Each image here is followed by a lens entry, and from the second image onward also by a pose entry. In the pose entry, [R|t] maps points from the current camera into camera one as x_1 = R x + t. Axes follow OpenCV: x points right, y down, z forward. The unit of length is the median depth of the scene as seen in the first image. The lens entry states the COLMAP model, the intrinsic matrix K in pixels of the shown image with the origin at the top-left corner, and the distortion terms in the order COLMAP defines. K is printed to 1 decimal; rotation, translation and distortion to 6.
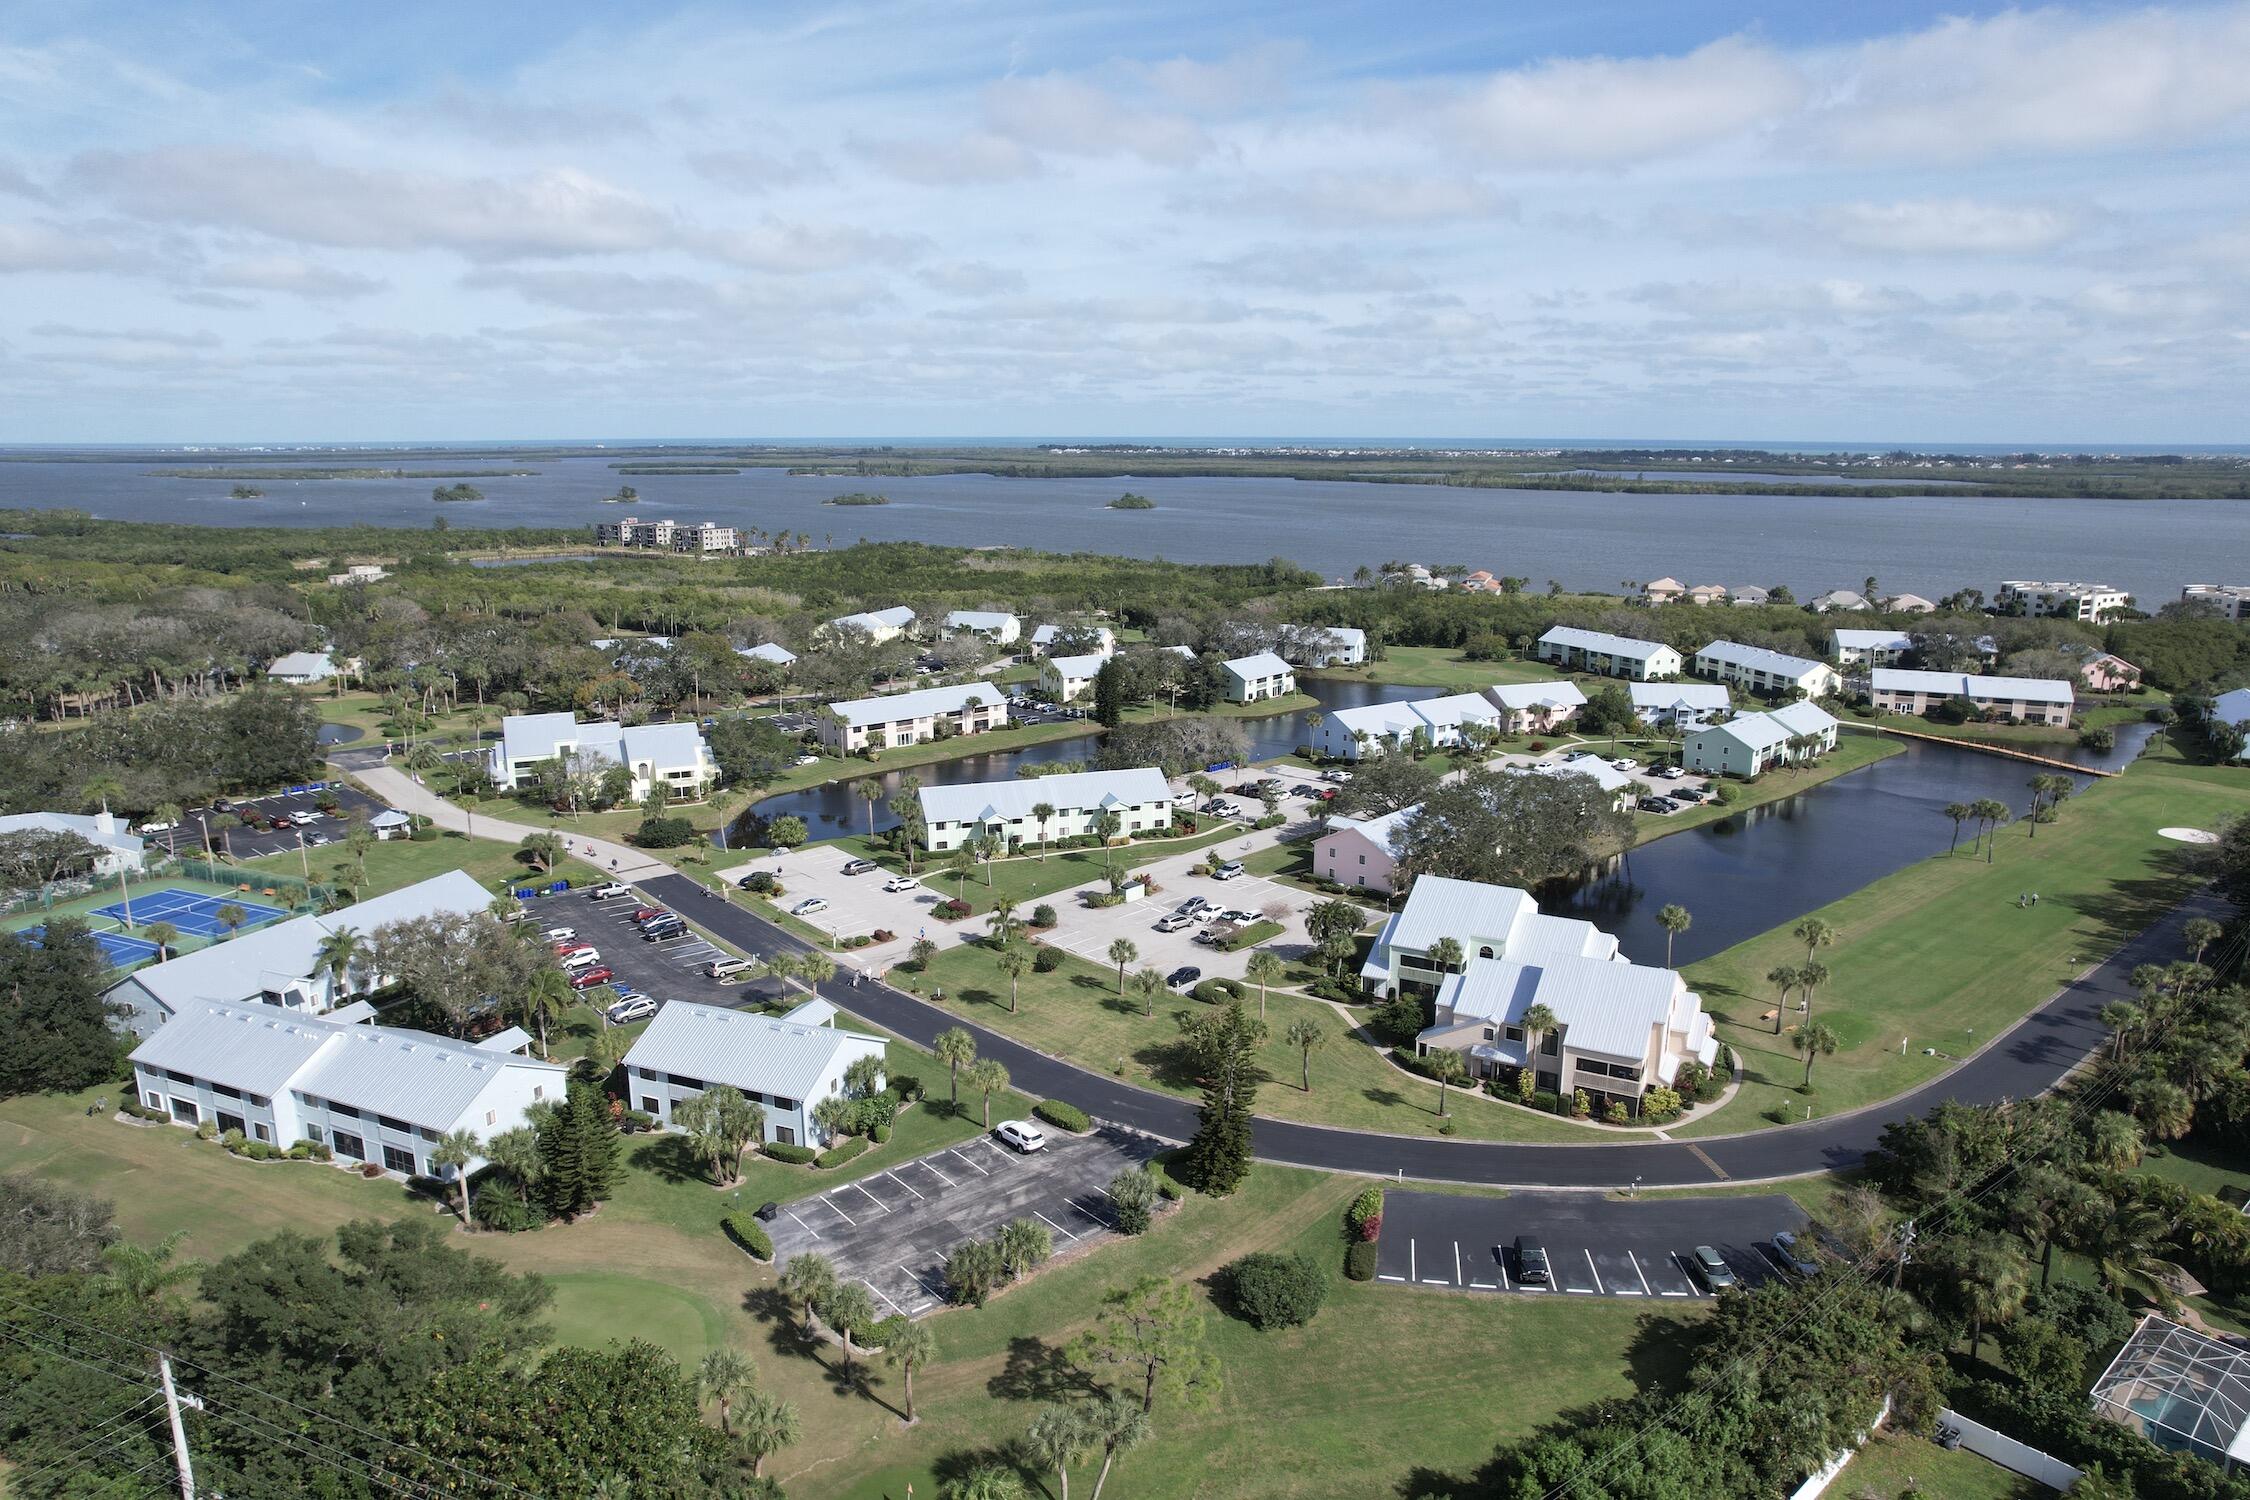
lens RADIAL K [[1447.9, 0, 1125.0], [0, 1447.9, 750.0], [0, 0, 1]] dist [-0.077941, 0.072742]
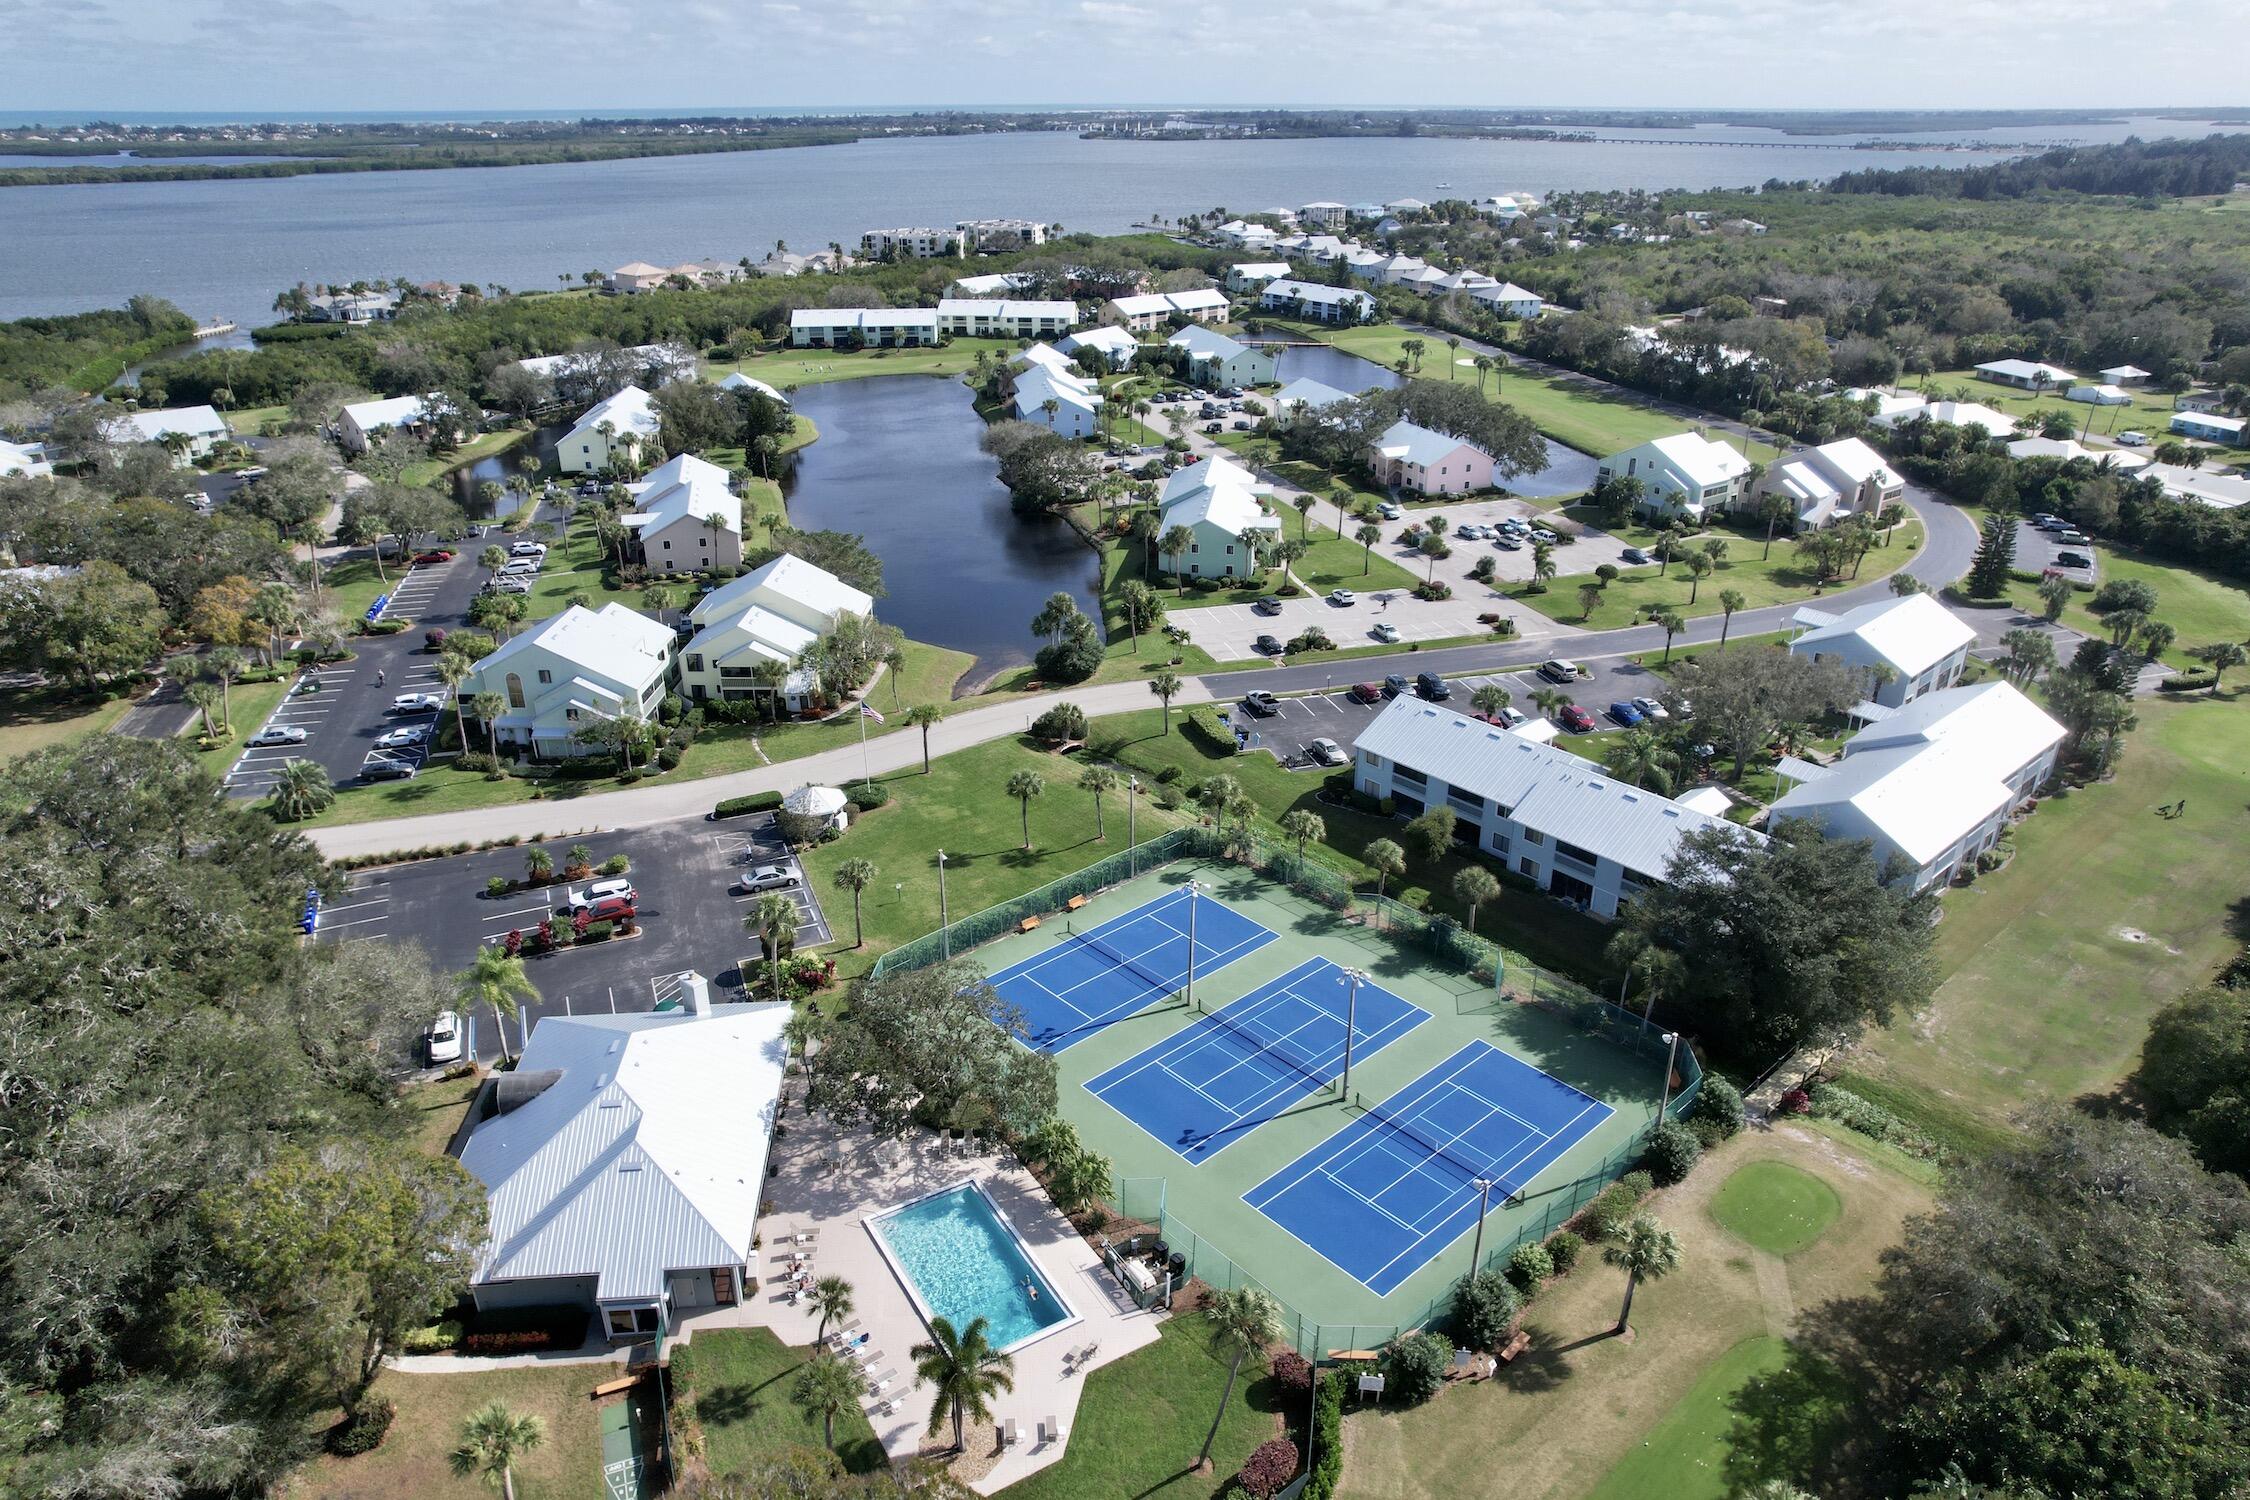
lens RADIAL K [[1442.4, 0, 1135.7], [0, 1442.4, 779.4], [0, 0, 1]] dist [-0.060030, 0.048521]
pose [[0.419687, -0.392521, 0.818407, -0.573000], [0.198090, 0.919533, 0.339440, -0.082353], [-0.885789, 0.019659, 0.463671, 0.375726]]
